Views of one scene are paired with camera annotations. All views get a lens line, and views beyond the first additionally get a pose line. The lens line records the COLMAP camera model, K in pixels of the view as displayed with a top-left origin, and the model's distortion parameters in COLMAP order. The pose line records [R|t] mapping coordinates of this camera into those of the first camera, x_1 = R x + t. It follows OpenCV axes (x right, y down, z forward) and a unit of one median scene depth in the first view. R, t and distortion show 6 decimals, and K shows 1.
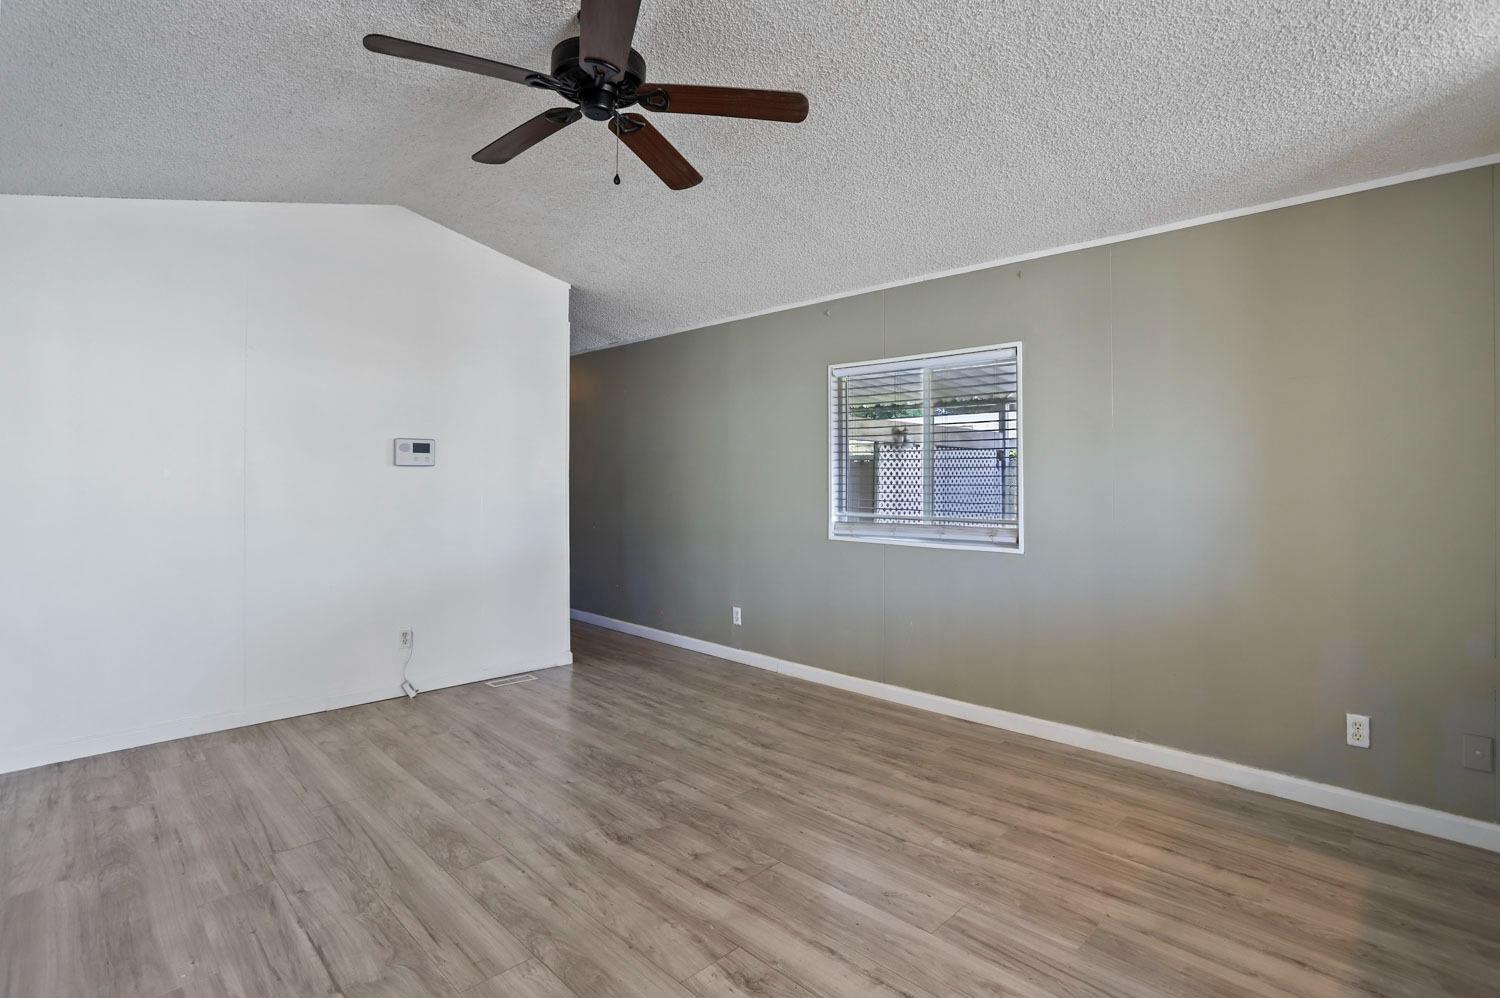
lens RADIAL K [[734.8, 0, 773.0], [0, 734.8, 466.9], [0, 0, 1]] dist [-0.051751, 0.016284]
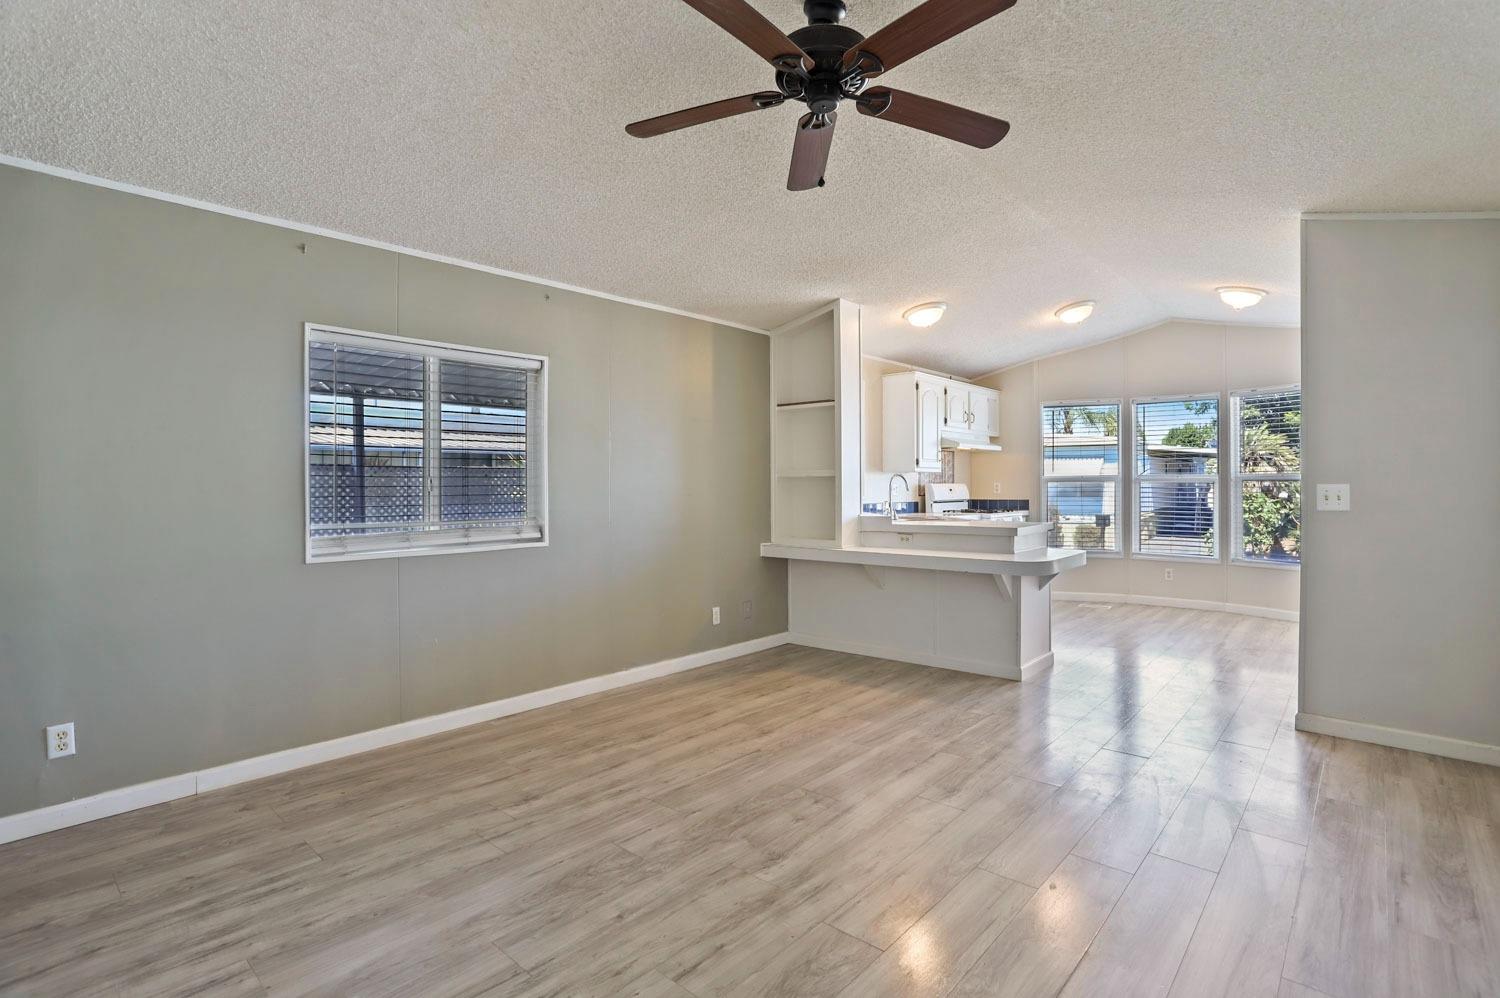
lens RADIAL K [[734.8, 0, 736.2], [0, 734.8, 488.9], [0, 0, 1]] dist [-0.051751, 0.016284]
pose [[-0.033608, -0.015035, 0.999322, -0.956222], [-0.019930, 0.999698, 0.014370, 0.009980], [-0.999236, -0.019434, -0.033897, 0.899742]]
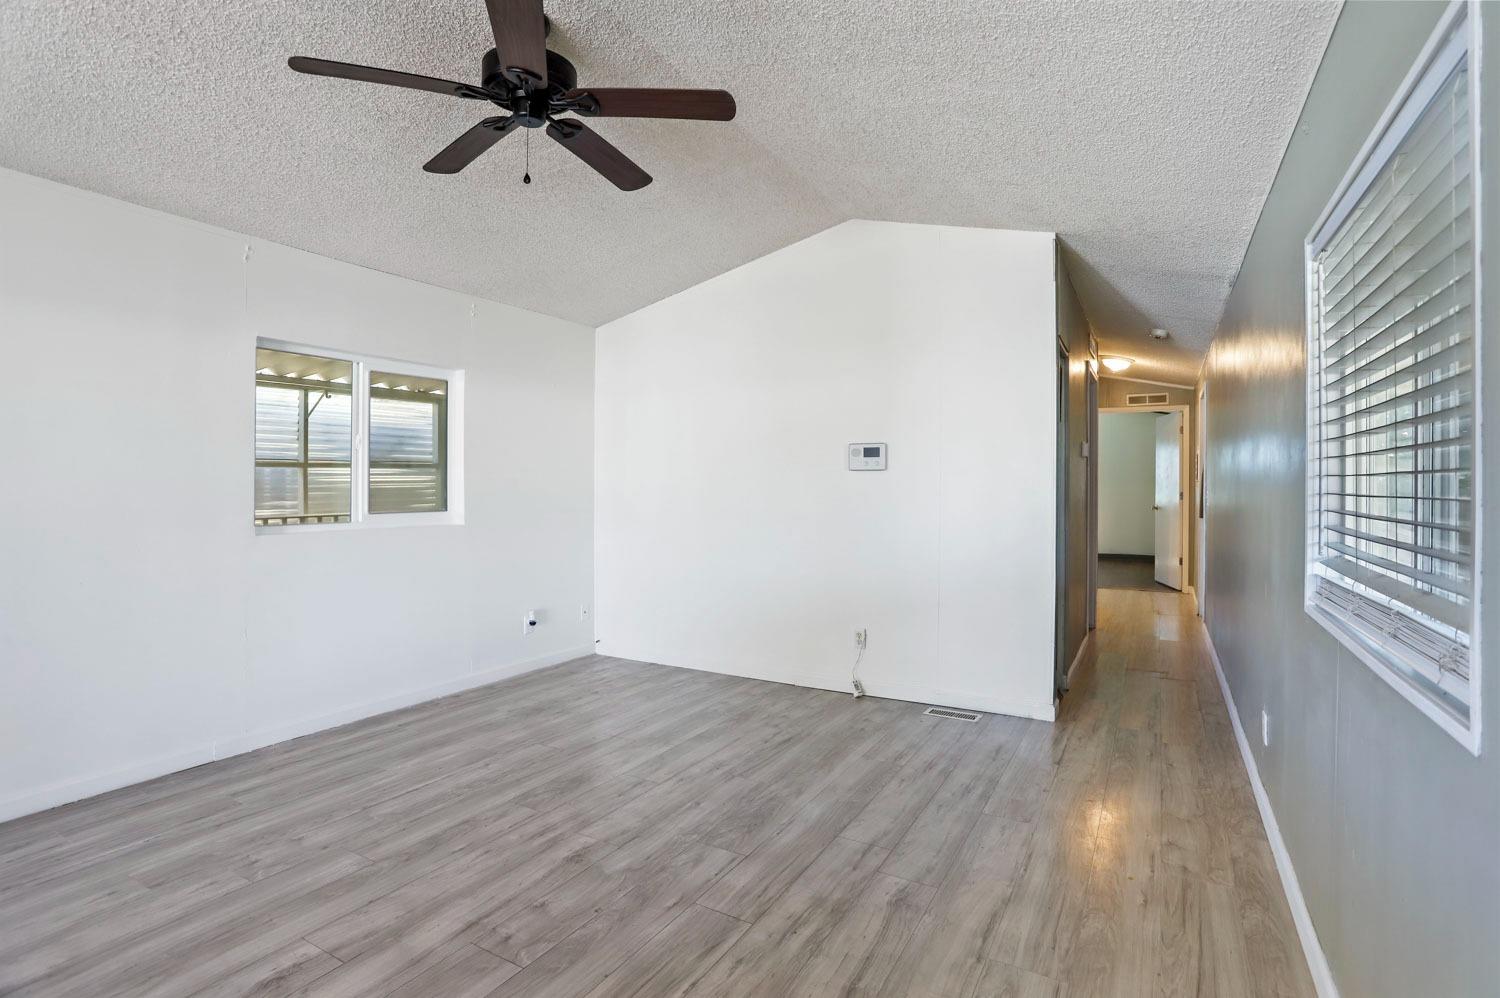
lens RADIAL K [[734.8, 0, 737.7], [0, 734.8, 484.2], [0, 0, 1]] dist [-0.051751, 0.016284]
pose [[0.243058, -0.002477, -0.970009, 0.634873], [0.013600, 0.999907, 0.000855, 0.019616], [0.969916, -0.013400, 0.243069, 0.807665]]
